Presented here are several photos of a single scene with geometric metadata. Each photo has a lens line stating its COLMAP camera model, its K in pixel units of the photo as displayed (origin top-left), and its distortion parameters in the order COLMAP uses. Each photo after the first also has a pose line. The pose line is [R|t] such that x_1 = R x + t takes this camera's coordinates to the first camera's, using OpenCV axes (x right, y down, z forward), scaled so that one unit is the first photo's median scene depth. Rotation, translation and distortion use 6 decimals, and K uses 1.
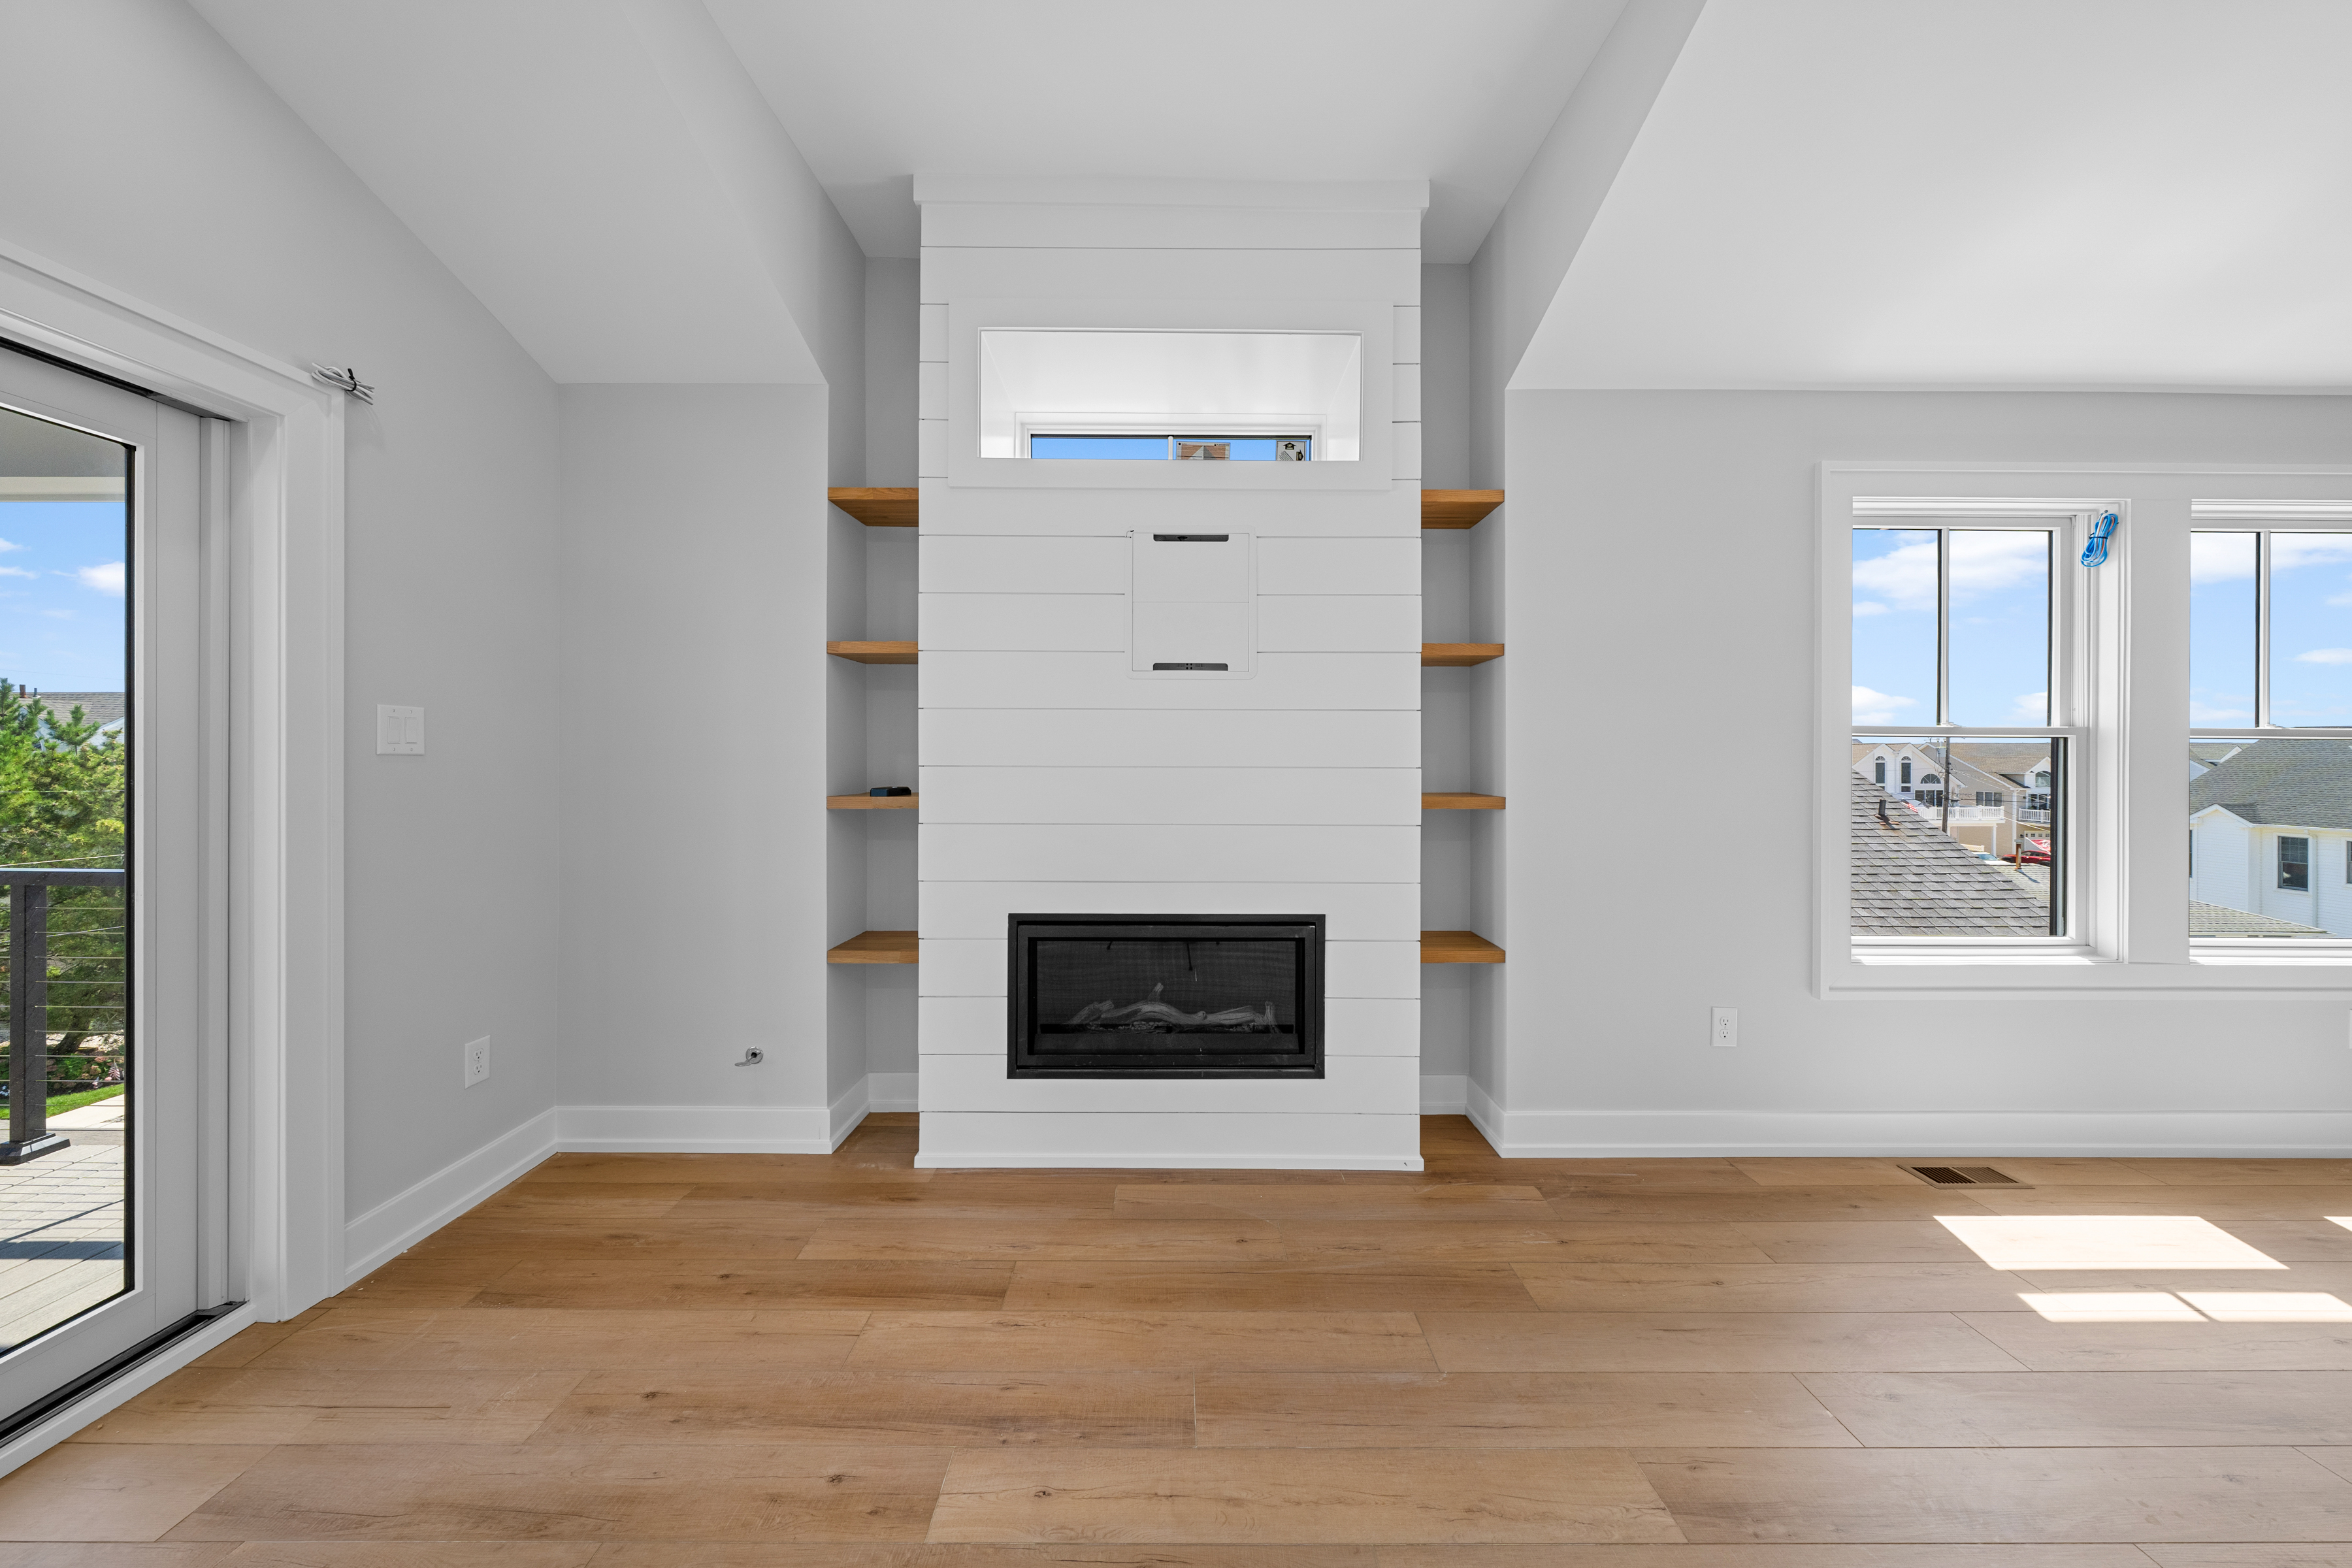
lens RADIAL K [[813.9, 0, 1169.6], [0, 813.9, 756.1], [0, 0, 1]] dist [-0.002383, -0.000383]
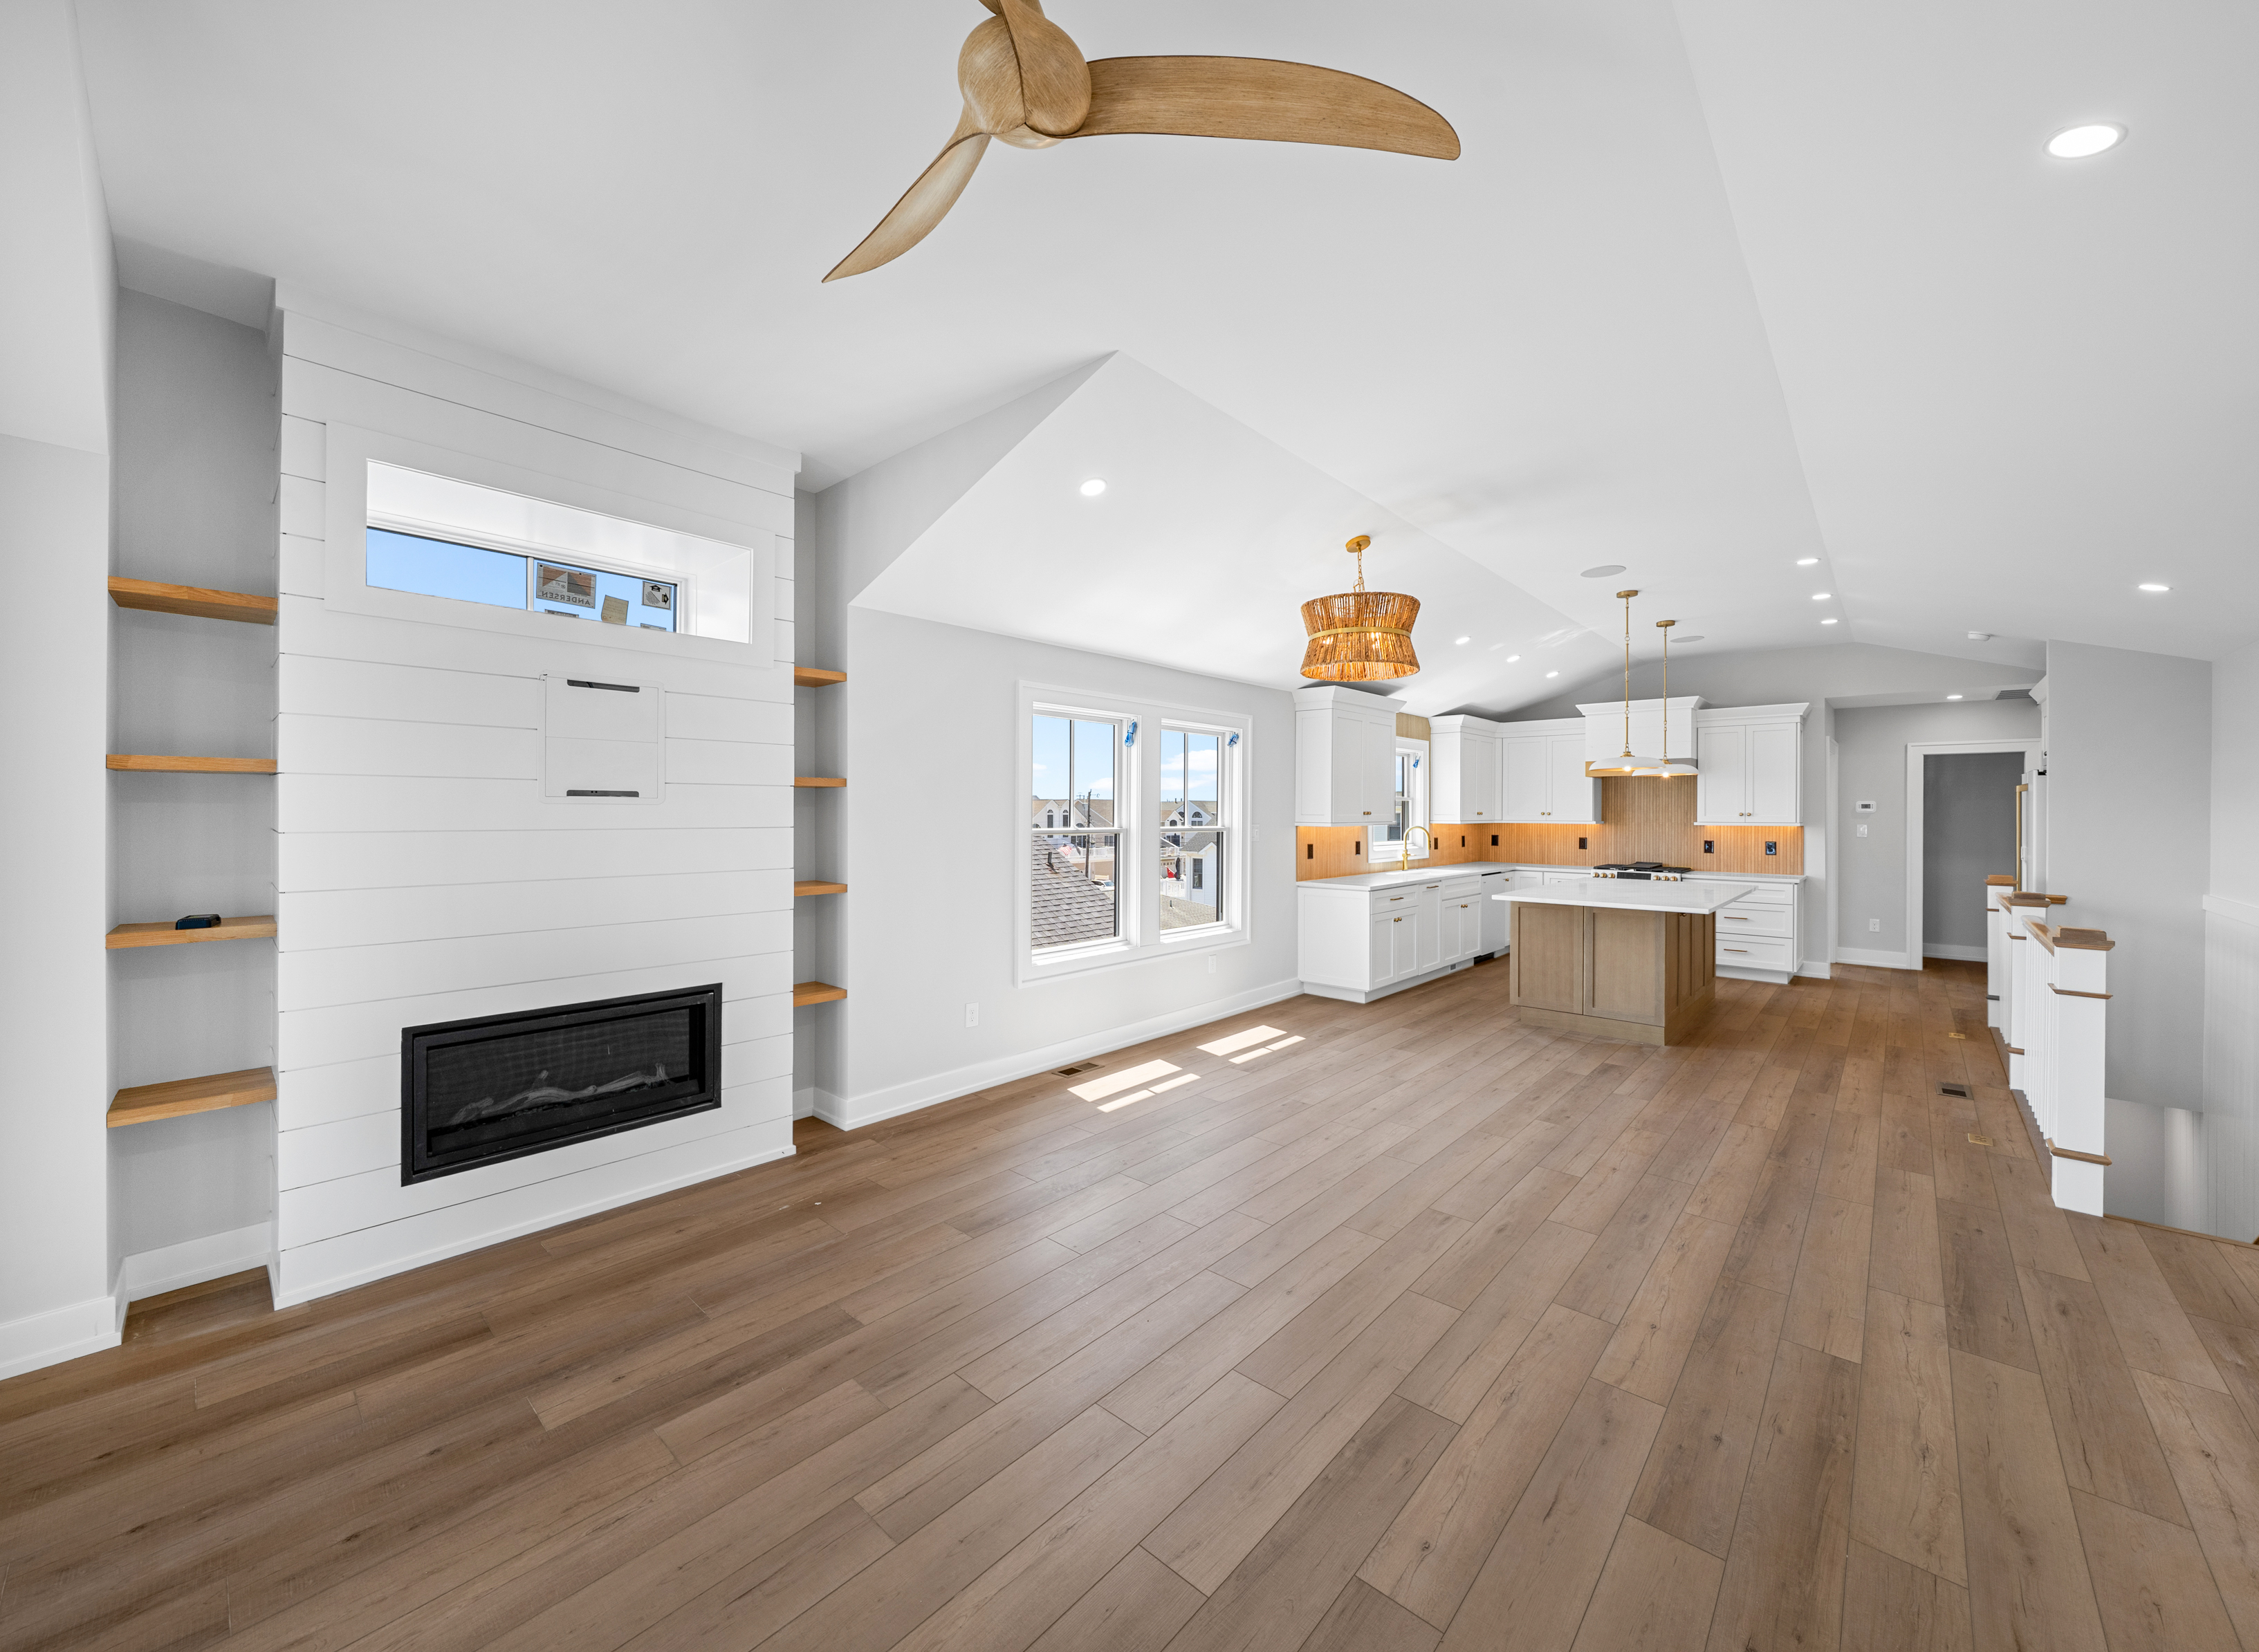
lens RADIAL K [[854.7, 0, 1173.4], [0, 854.7, 818.3], [0, 0, 1]] dist [-0.000774, -0.000881]
pose [[0.651239, -0.006388, 0.758846, -0.377836], [-0.004082, 0.999921, 0.011920, -0.090613], [-0.758862, -0.010860, 0.651161, -0.450428]]
